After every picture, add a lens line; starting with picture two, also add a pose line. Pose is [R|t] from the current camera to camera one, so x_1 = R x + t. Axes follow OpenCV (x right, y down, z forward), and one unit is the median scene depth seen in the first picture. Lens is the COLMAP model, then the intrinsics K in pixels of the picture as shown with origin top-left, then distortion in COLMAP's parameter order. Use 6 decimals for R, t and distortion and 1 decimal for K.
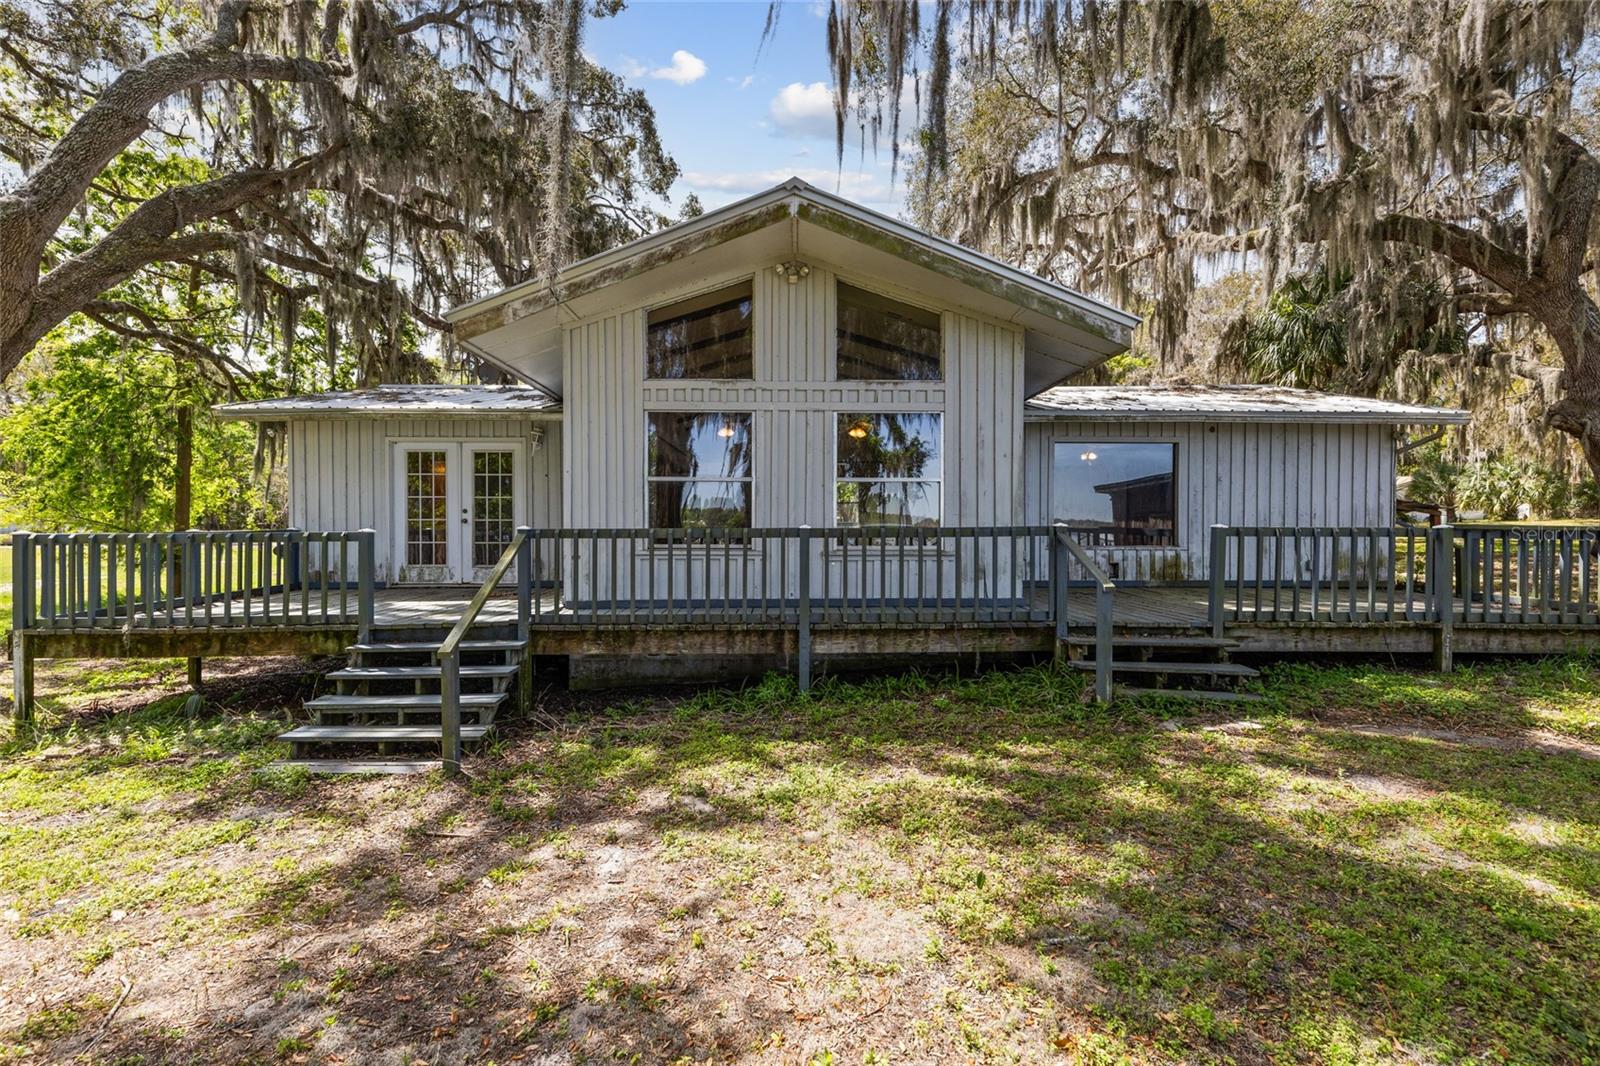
lens RADIAL K [[725.6, 0, 800.0], [0, 725.6, 533.0], [0, 0, 1]] dist [0.002744, 0.000317]
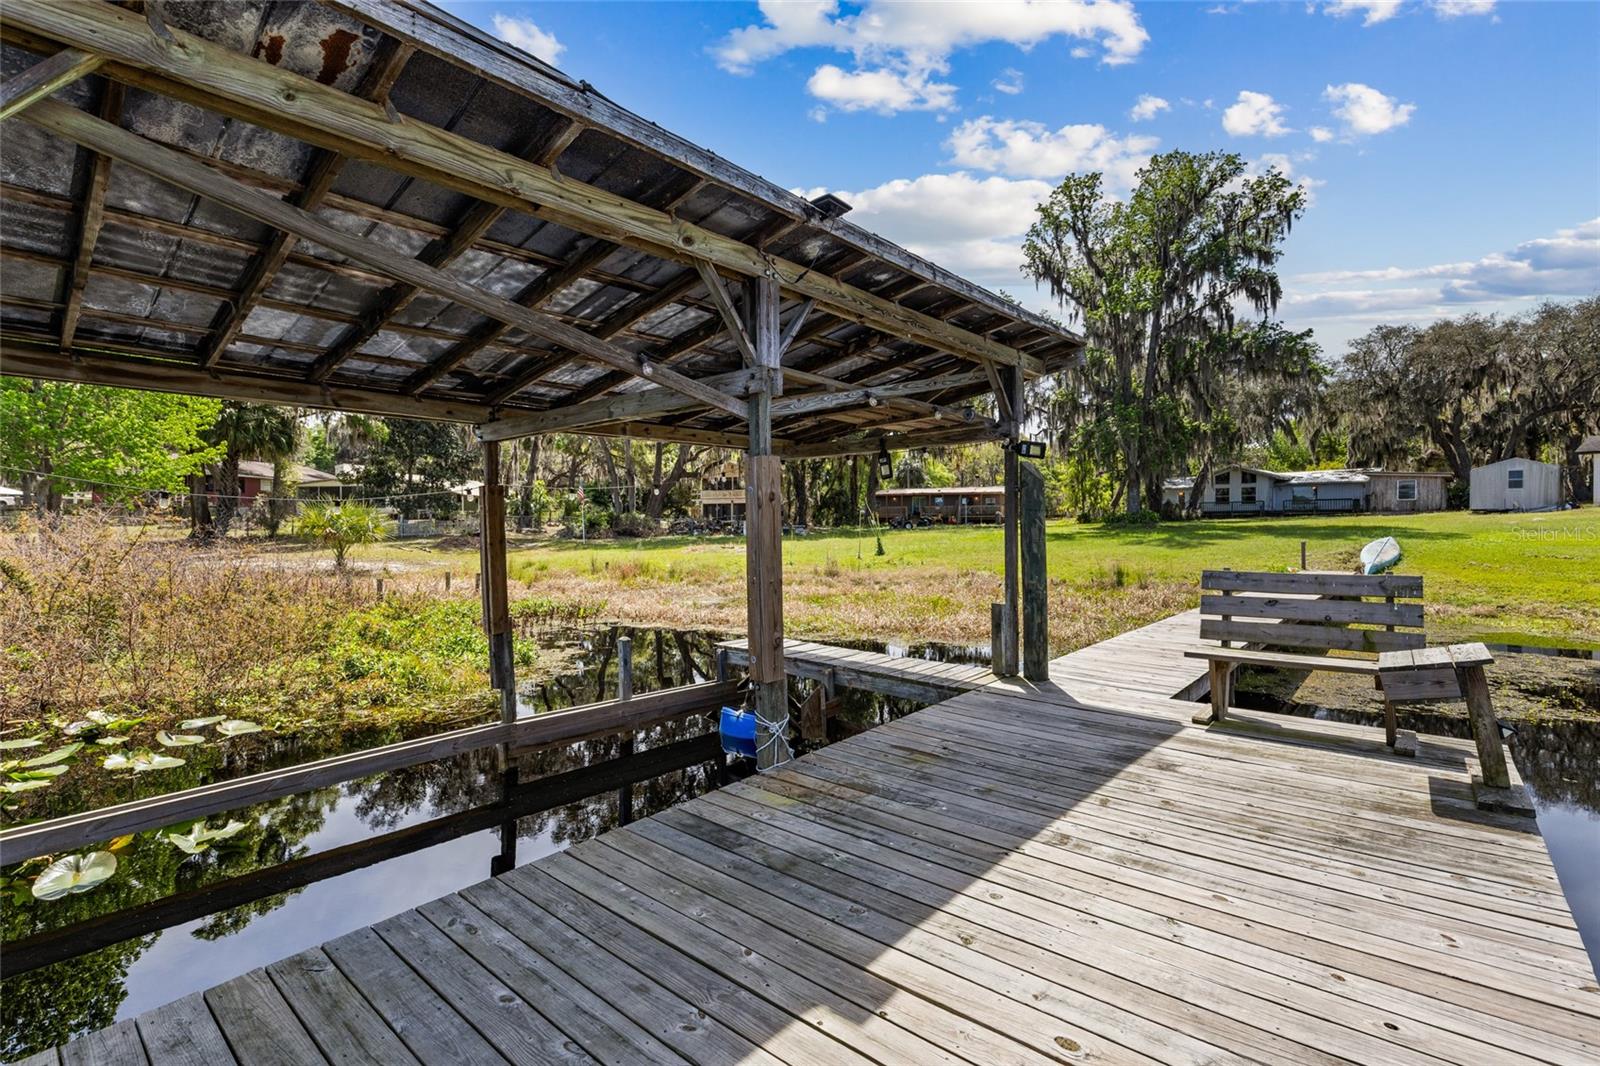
lens RADIAL K [[722.1, 0, 800.0], [0, 722.1, 533.0], [0, 0, 1]] dist [0.001234, 0.000435]
pose [[0.675316, 0.005842, -0.737505, 2.646795], [-0.002610, 0.999981, 0.005531, 0.305341], [0.737524, -0.001810, 0.675319, -7.981287]]
